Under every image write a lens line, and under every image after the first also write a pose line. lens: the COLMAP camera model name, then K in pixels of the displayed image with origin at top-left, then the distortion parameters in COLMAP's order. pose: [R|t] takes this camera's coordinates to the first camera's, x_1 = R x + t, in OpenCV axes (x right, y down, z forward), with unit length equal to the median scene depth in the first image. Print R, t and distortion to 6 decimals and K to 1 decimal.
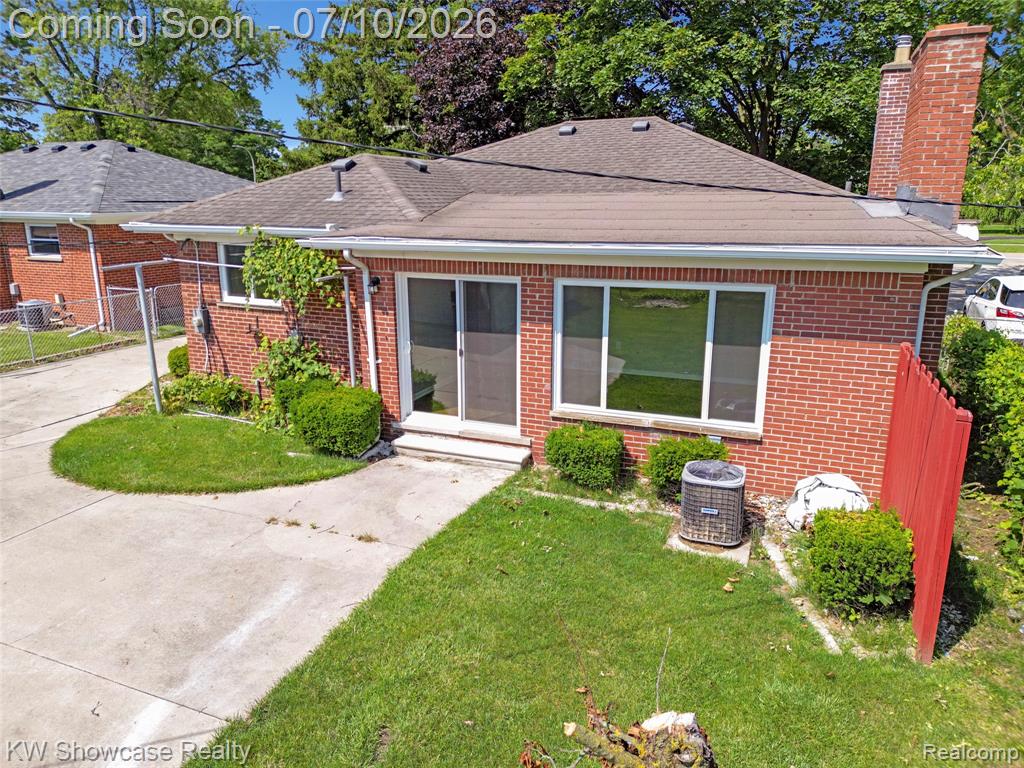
lens RADIAL K [[717.0, 0, 506.8], [0, 717.0, 382.9], [0, 0, 1]] dist [0.078659, -0.072828]
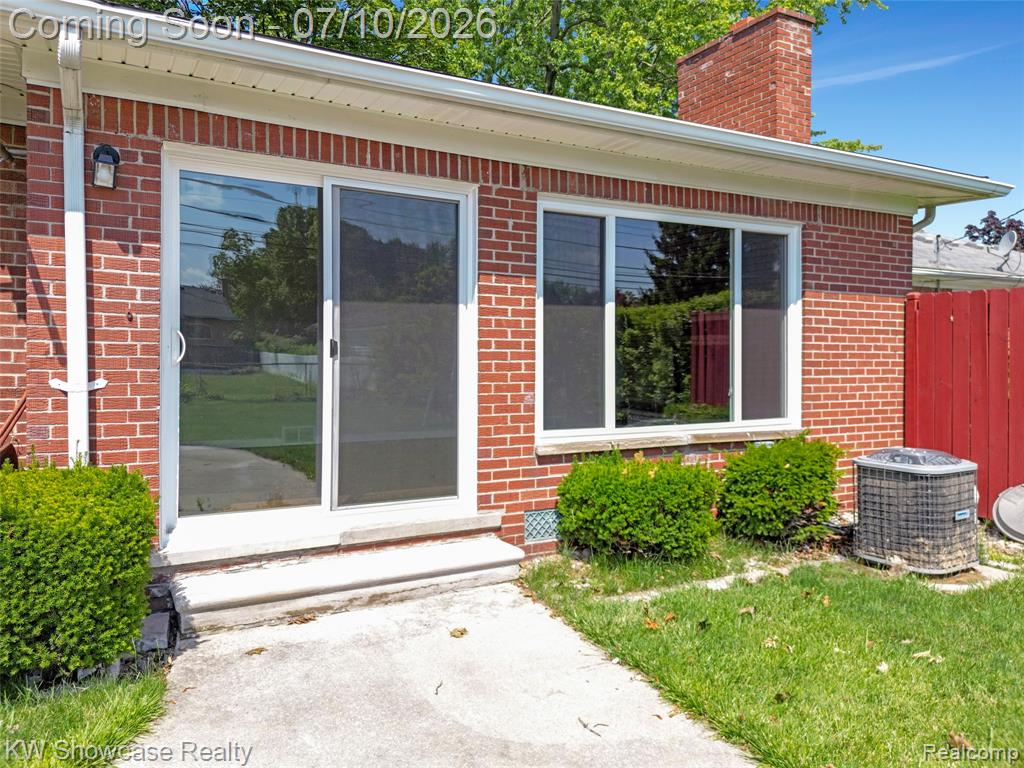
lens RADIAL K [[733.0, 0, 514.8], [0, 733.0, 354.1], [0, 0, 1]] dist [0.094523, -0.093759]
pose [[0.638422, 0.009241, 0.769631, -0.357478], [0.186948, 0.968122, -0.166702, 0.060361], [-0.746638, 0.250307, 0.616343, 0.664271]]
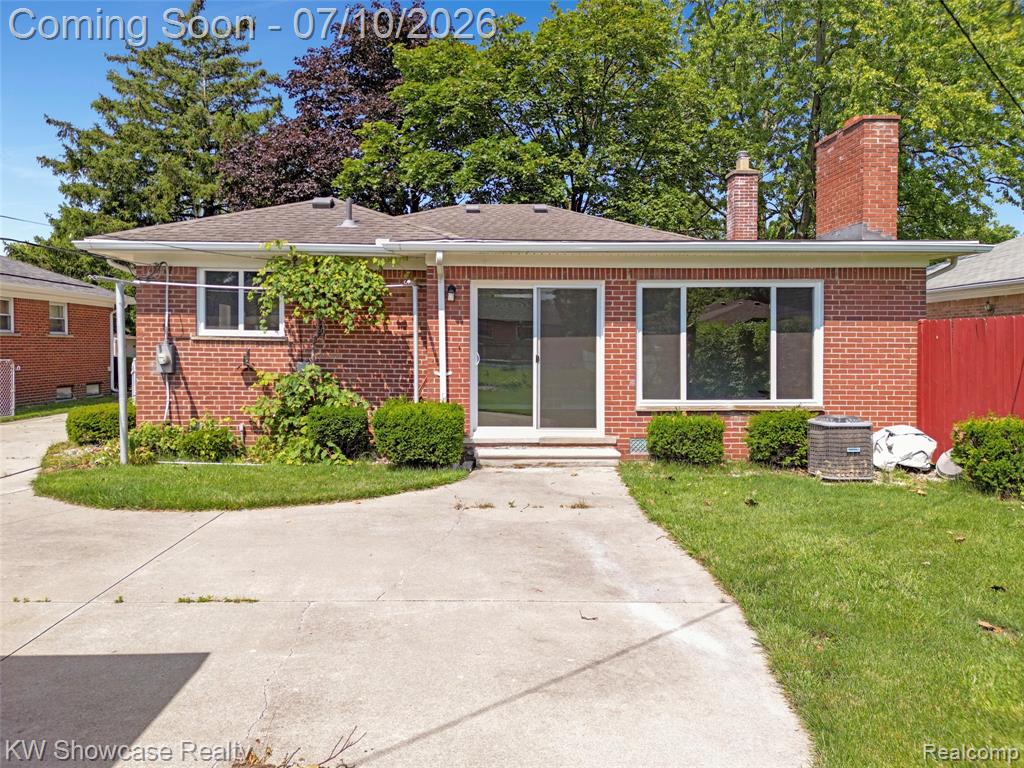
lens RADIAL K [[733.0, 0, 514.8], [0, 733.0, 354.1], [0, 0, 1]] dist [0.094523, -0.093759]
pose [[0.908327, -0.001819, 0.418258, -0.548675], [0.100824, 0.971455, -0.214733, 0.177649], [-0.405928, 0.237218, 0.882582, 0.102095]]
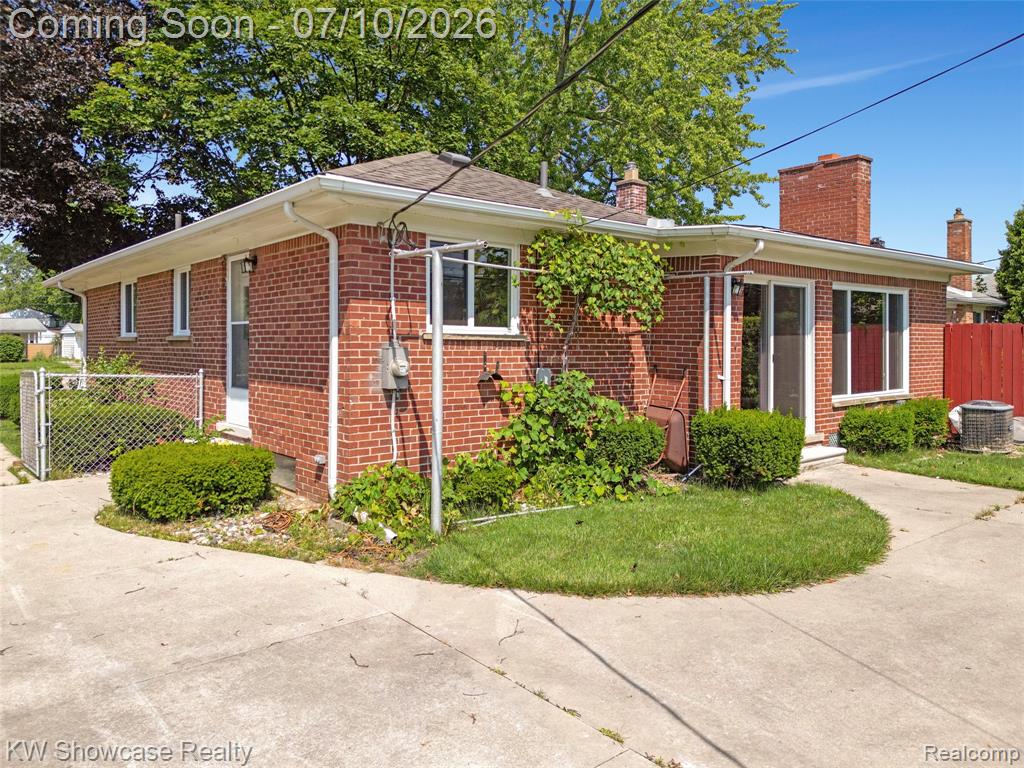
lens RADIAL K [[733.0, 0, 514.8], [0, 733.0, 354.1], [0, 0, 1]] dist [0.094523, -0.093759]
pose [[0.465330, -0.012737, 0.885046, -1.161104], [0.221187, 0.969847, -0.102336, -0.024058], [-0.857056, 0.243380, 0.454116, 0.878714]]
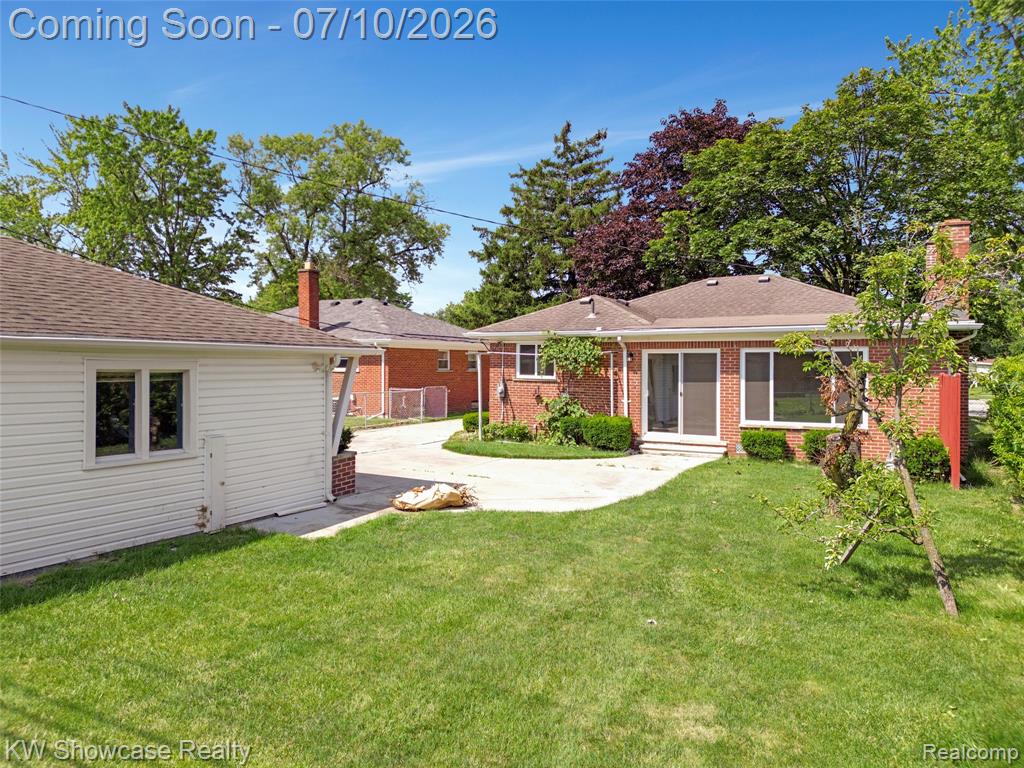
lens RADIAL K [[719.8, 0, 516.4], [0, 719.8, 377.9], [0, 0, 1]] dist [0.086173, -0.078814]
pose [[0.995801, 0.006635, -0.091299, -0.316063], [-0.027717, 0.972405, -0.231647, 0.352029], [0.087243, 0.233204, 0.968506, -0.778393]]
